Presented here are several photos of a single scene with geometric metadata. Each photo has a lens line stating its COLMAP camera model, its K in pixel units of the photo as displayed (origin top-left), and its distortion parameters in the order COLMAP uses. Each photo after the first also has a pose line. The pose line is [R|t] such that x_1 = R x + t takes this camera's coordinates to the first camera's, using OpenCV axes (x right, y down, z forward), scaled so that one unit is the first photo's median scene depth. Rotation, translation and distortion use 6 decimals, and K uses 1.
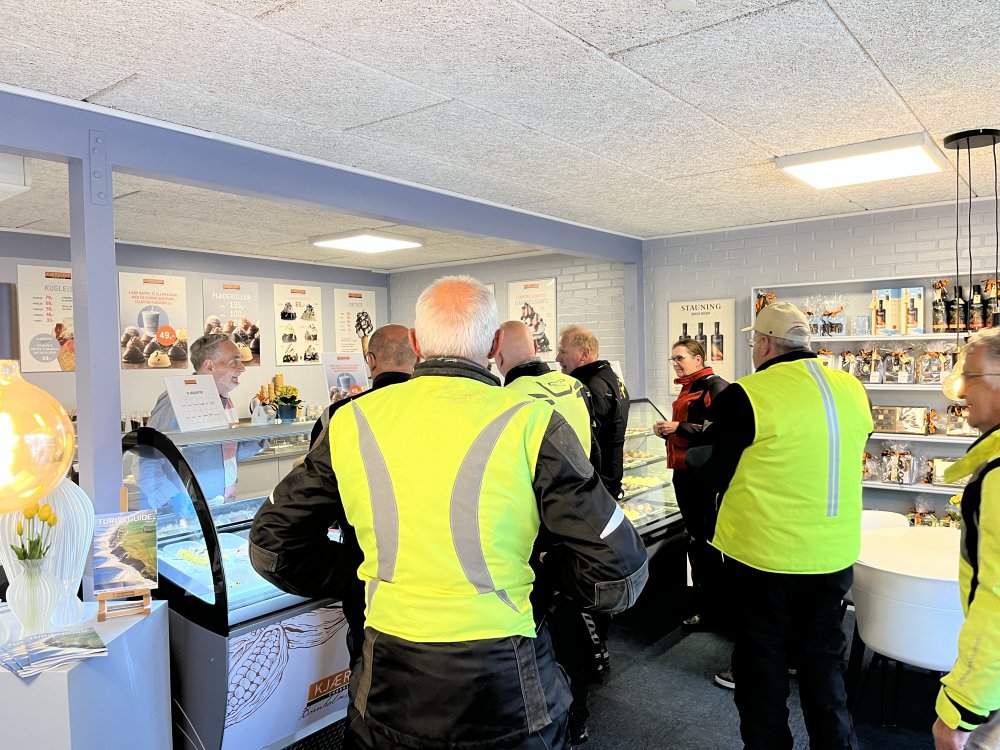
lens RADIAL K [[755.4, 0, 526.0], [0, 755.4, 384.9], [0, 0, 1]] dist [0.031288, -0.057082]
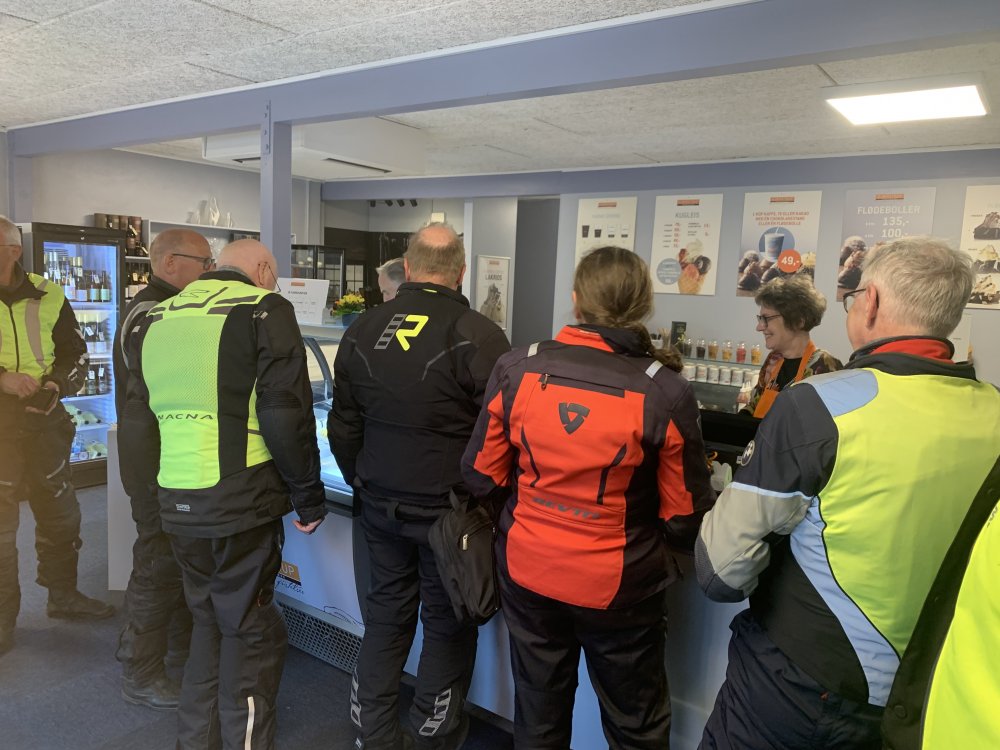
lens RADIAL K [[768.2, 0, 501.7], [0, 768.2, 375.3], [0, 0, 1]] dist [-0.010464, -0.007514]
pose [[0.014352, 0.141026, -0.989902, 0.436176], [-0.078422, 0.987113, 0.139491, -0.033334], [0.996817, 0.075628, 0.025227, 0.679664]]
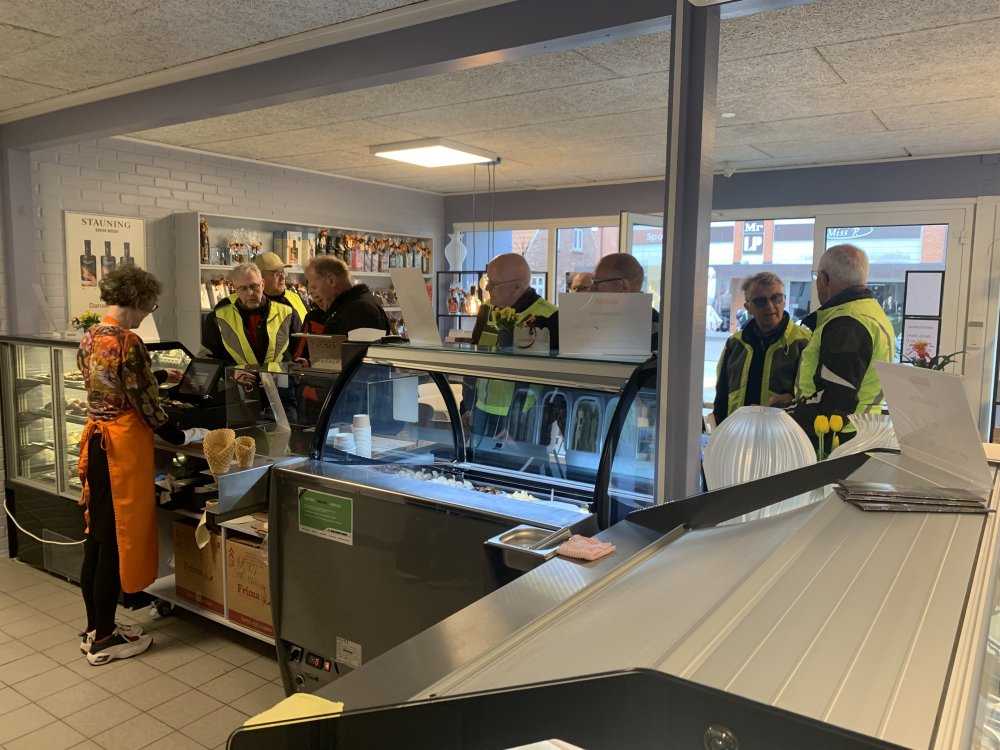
lens RADIAL K [[768.2, 0, 504.9], [0, 768.2, 376.9], [0, 0, 1]] dist [-0.010464, -0.007514]
pose [[-0.037508, -0.095539, 0.994719, -0.667850], [0.023762, 0.995052, 0.096467, -0.001031], [-0.999014, 0.027255, -0.035052, 0.568926]]
